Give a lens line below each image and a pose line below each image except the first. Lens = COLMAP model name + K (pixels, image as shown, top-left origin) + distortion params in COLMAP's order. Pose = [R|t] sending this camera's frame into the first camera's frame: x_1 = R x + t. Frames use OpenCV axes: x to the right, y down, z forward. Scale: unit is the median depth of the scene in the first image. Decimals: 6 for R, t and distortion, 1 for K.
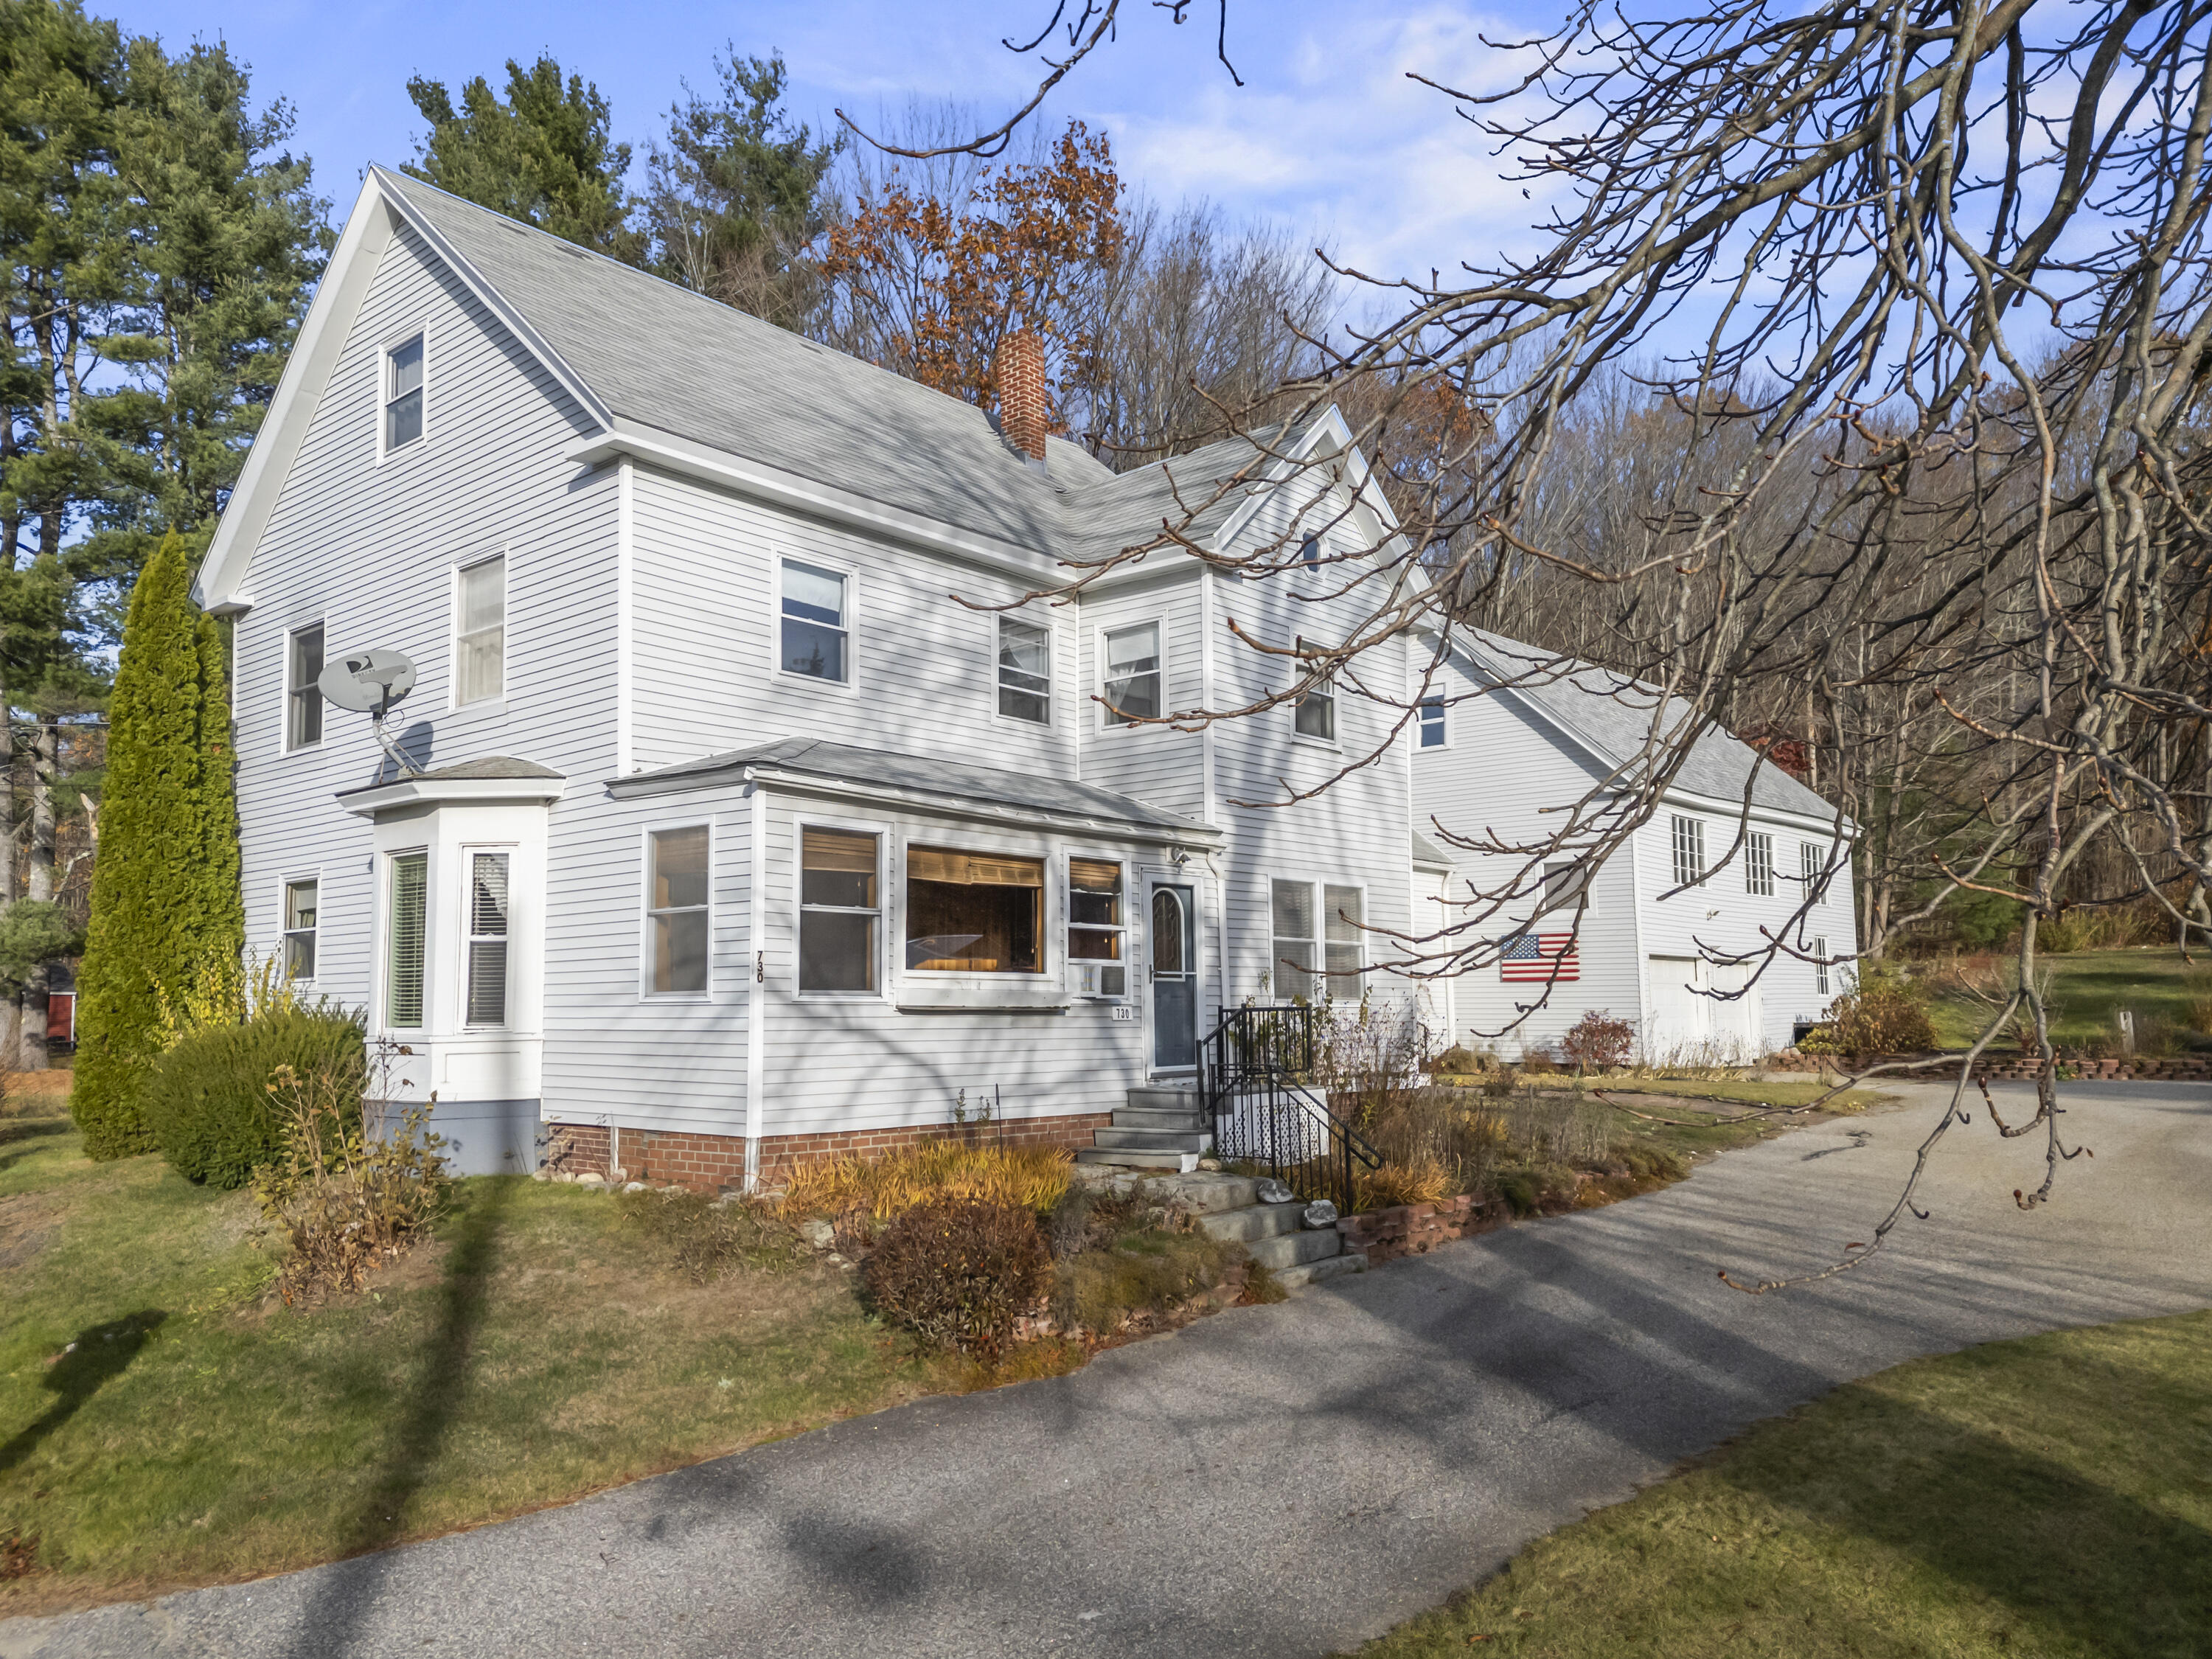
lens RADIAL K [[1645.9, 0, 1086.8], [0, 1645.9, 891.1], [0, 0, 1]] dist [0.081717, -0.086486]
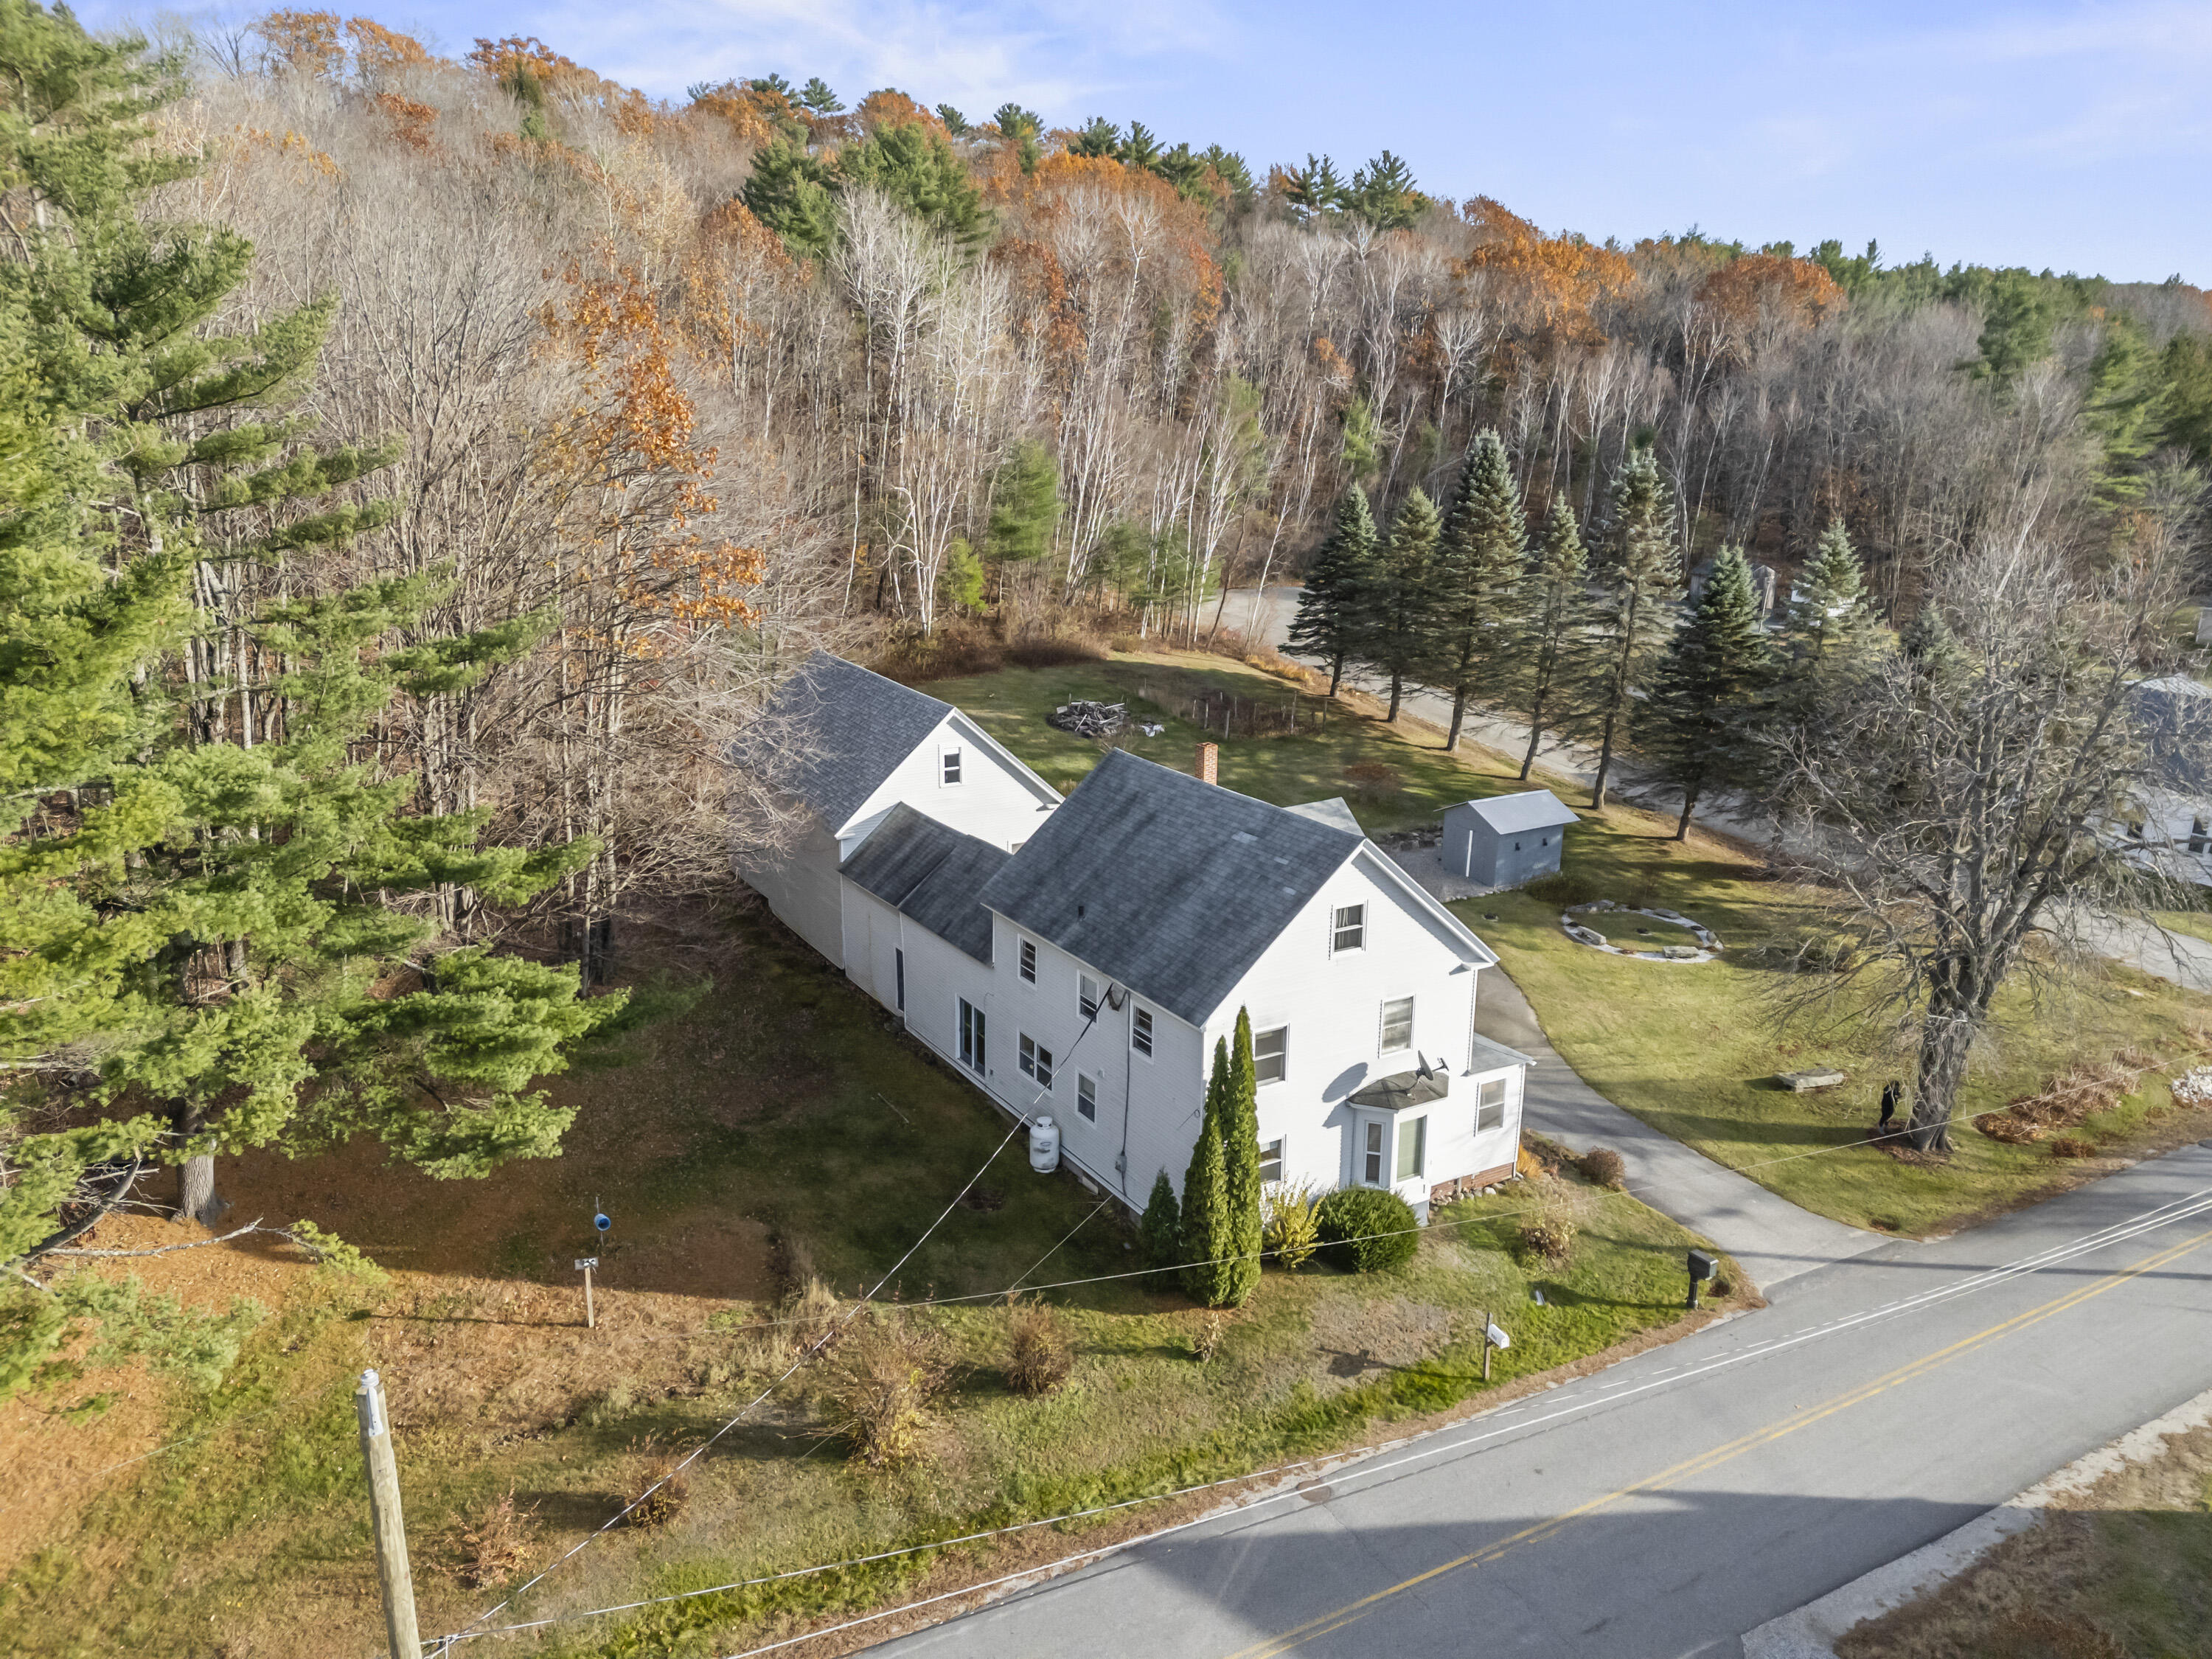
lens RADIAL K [[1579.4, 0, 1102.8], [0, 1579.4, 821.8], [0, 0, 1]] dist [0.149838, -0.286454]
pose [[0.293920, -0.243092, 0.924401, -2.495766], [-0.087378, 0.956236, 0.279246, -1.018900], [-0.951828, -0.162848, 0.259816, 0.796106]]
